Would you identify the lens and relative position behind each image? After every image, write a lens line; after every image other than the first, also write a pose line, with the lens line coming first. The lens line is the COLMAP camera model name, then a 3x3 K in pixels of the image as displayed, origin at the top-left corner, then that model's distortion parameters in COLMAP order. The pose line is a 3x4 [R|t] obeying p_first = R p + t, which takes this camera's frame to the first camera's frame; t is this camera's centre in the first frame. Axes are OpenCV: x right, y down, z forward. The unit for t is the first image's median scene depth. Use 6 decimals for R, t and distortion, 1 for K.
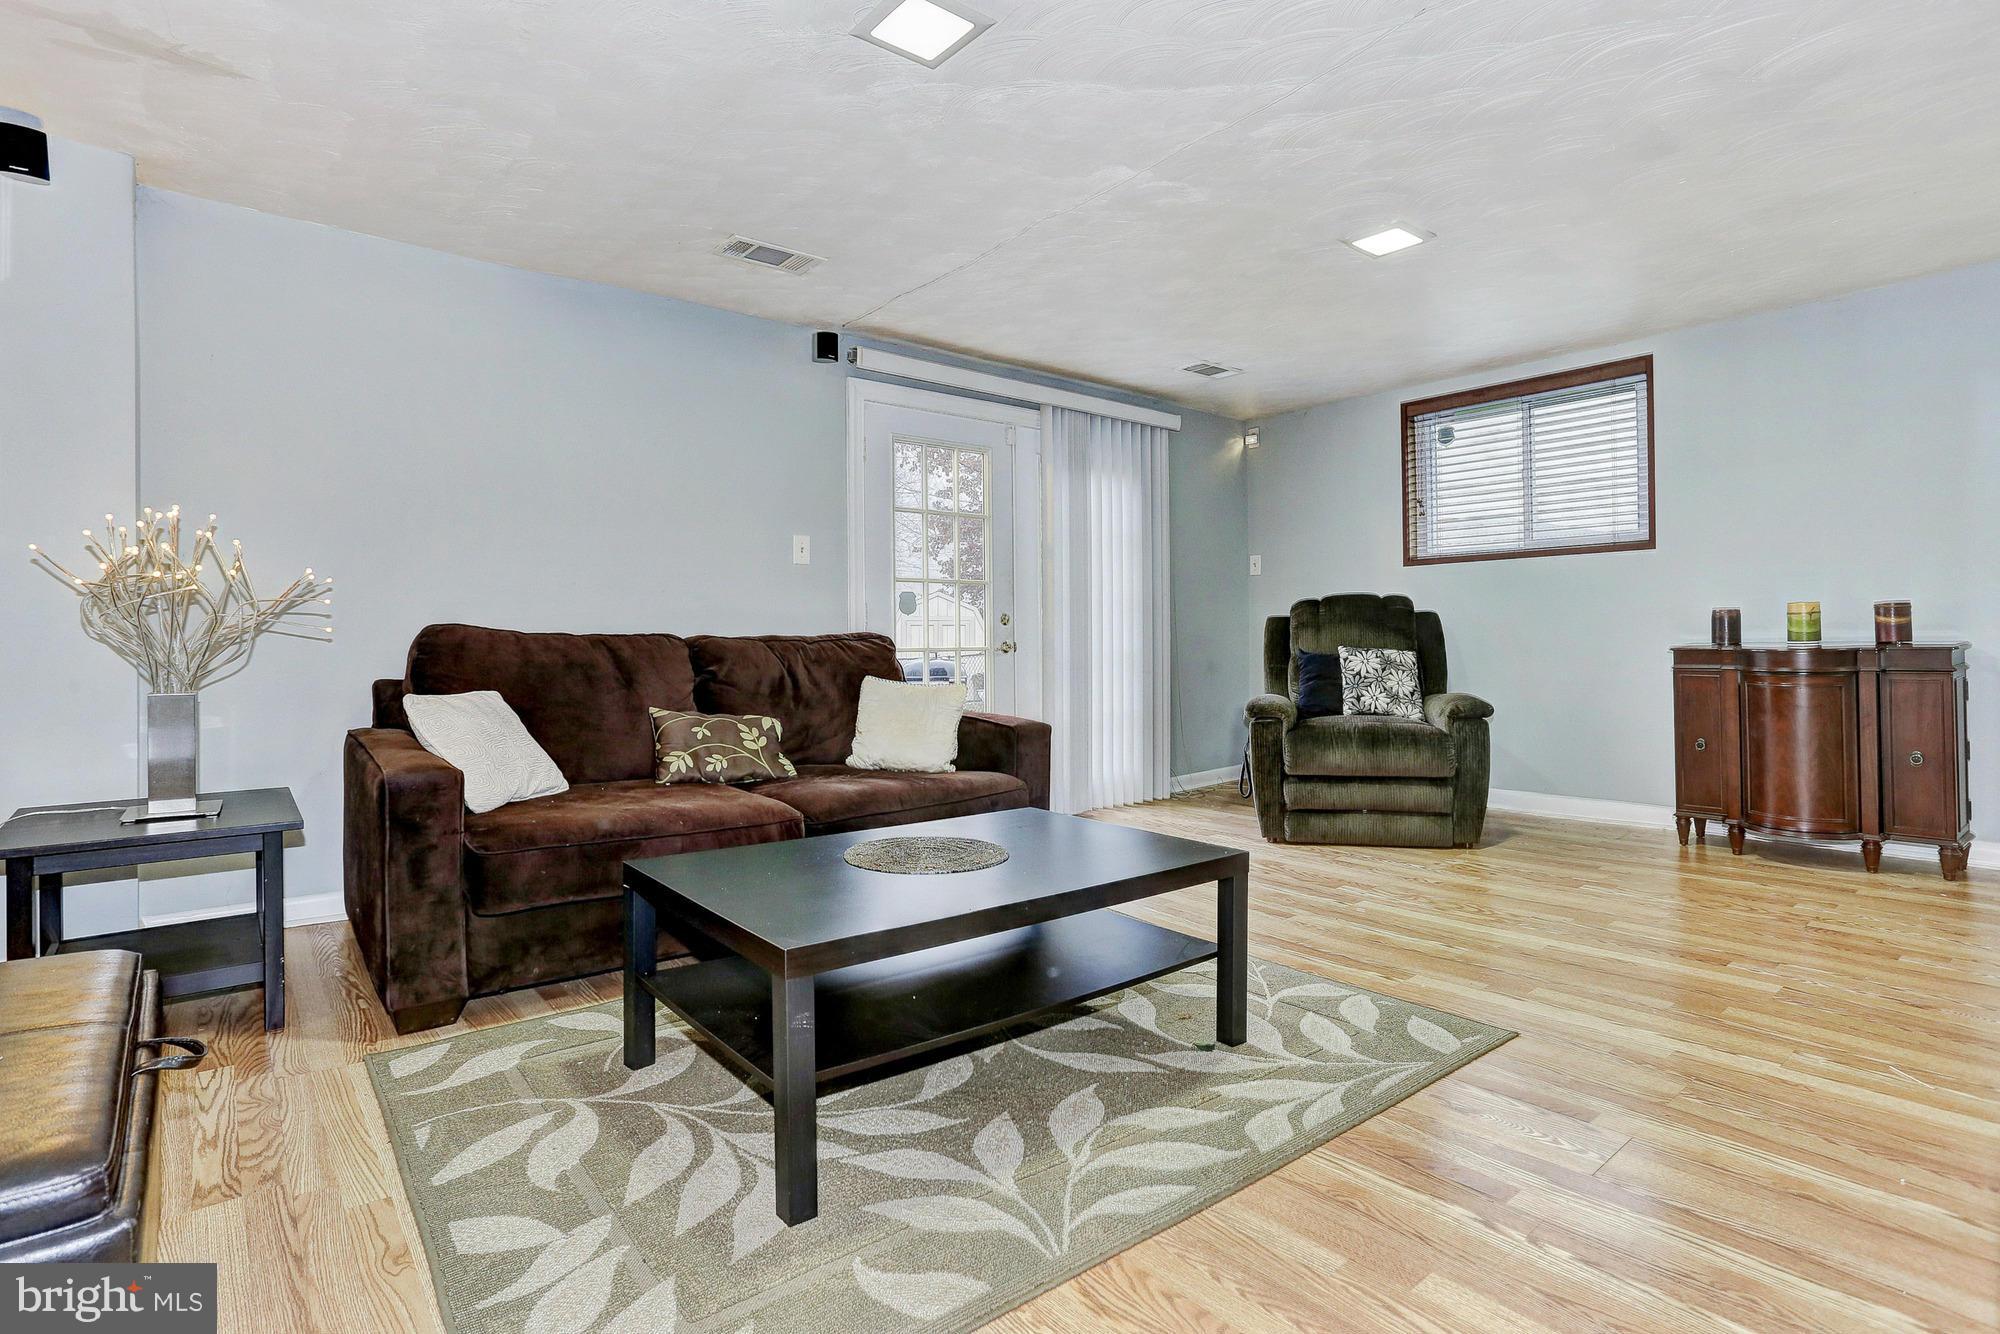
lens RADIAL K [[980.6, 0, 1004.3], [0, 980.6, 649.1], [0, 0, 1]] dist [-0.031017, 0.019964]
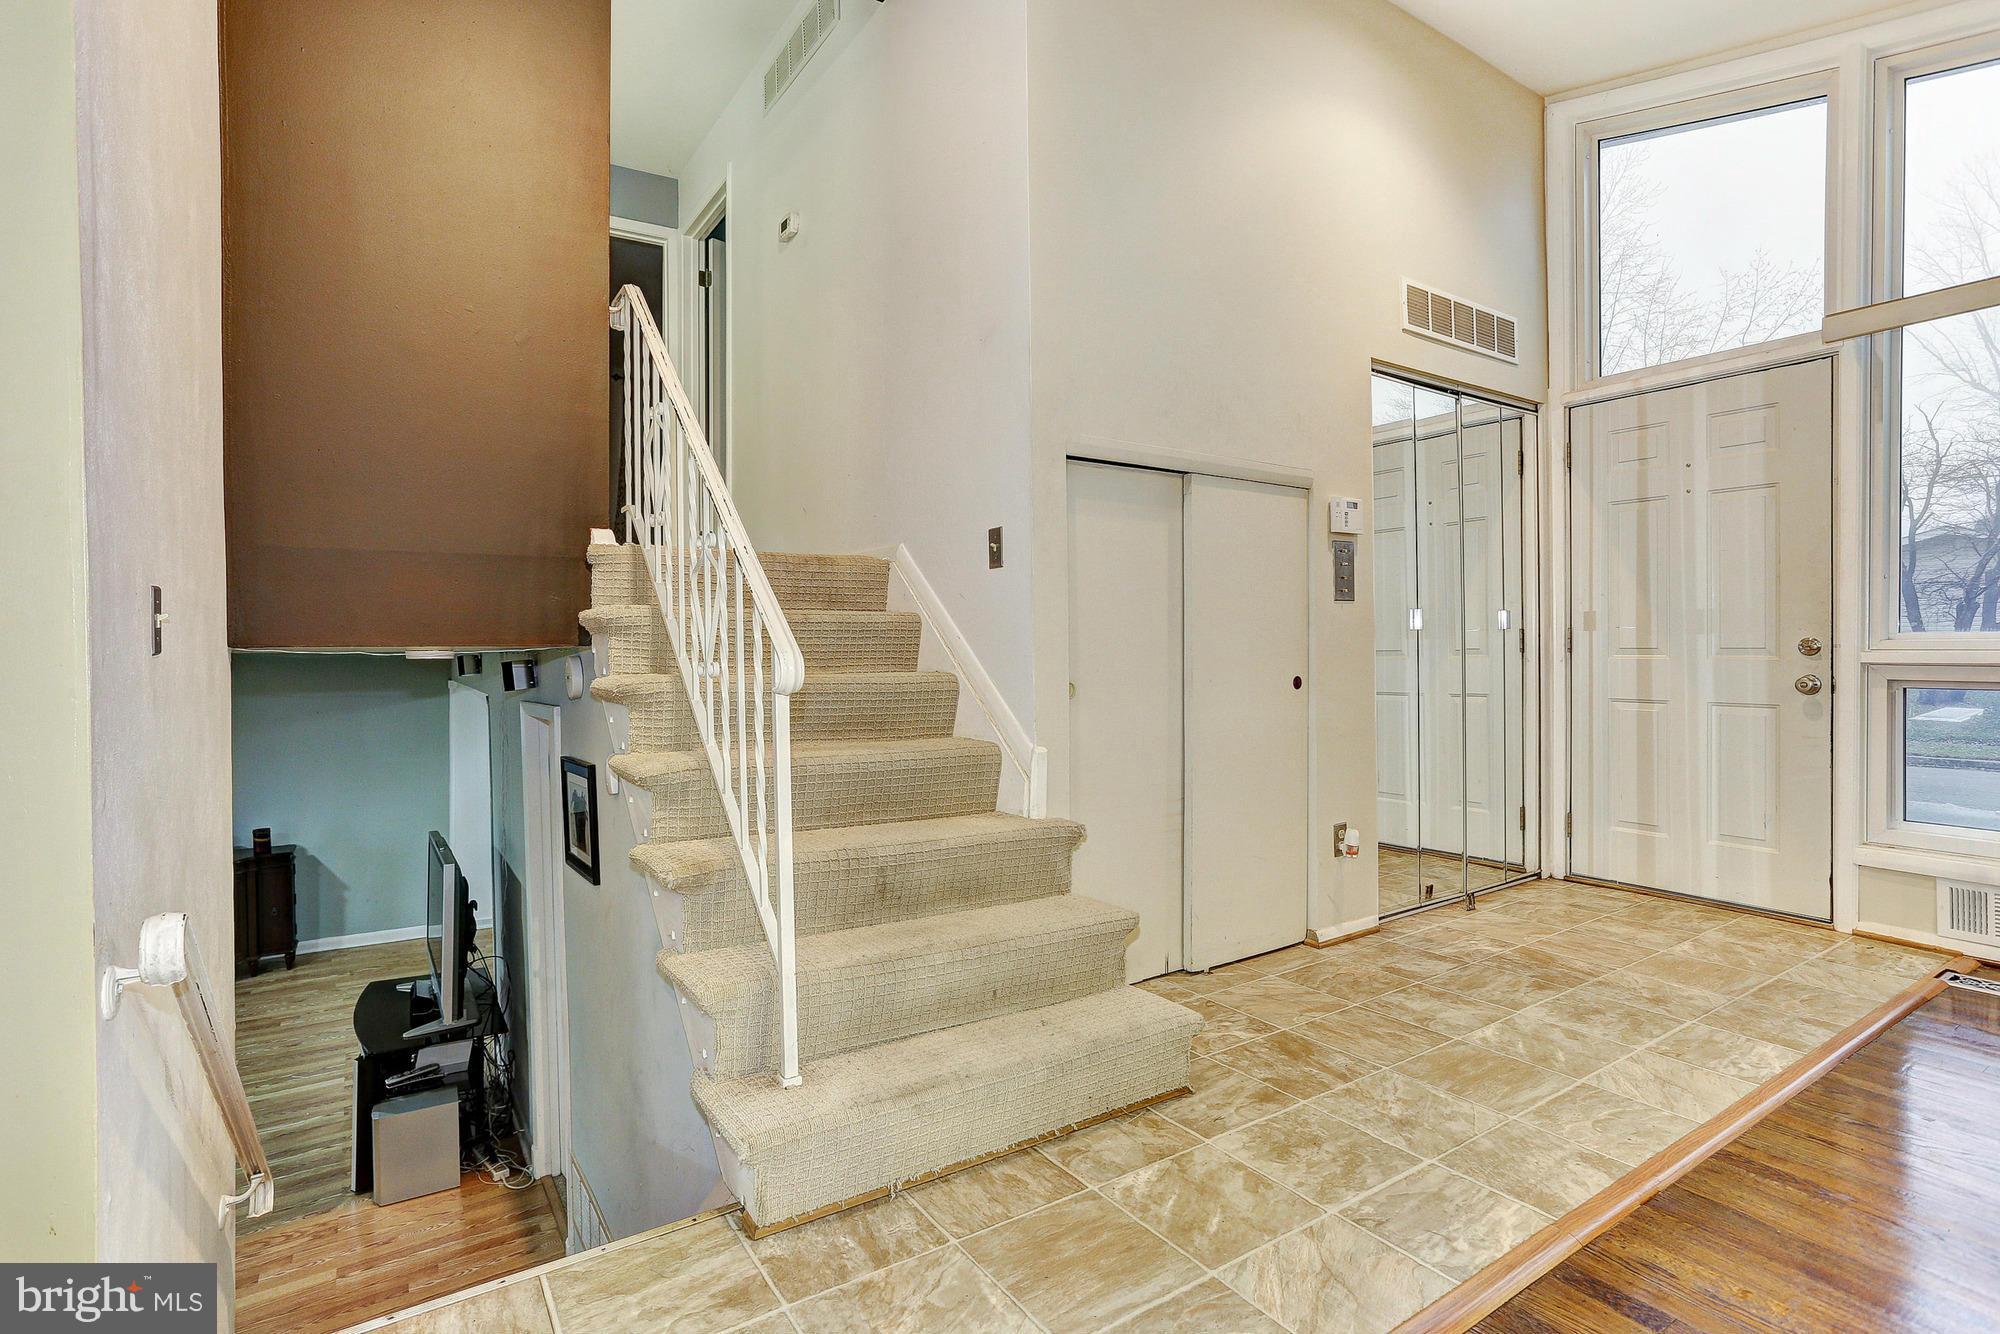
lens RADIAL K [[980.6, 0, 1012.0], [0, 980.6, 660.3], [0, 0, 1]] dist [-0.031017, 0.019964]
pose [[0.107636, -0.002108, 0.994188, -1.297495], [0.005364, 0.999984, 0.001539, -0.603726], [-0.994176, 0.005167, 0.107646, -1.064390]]
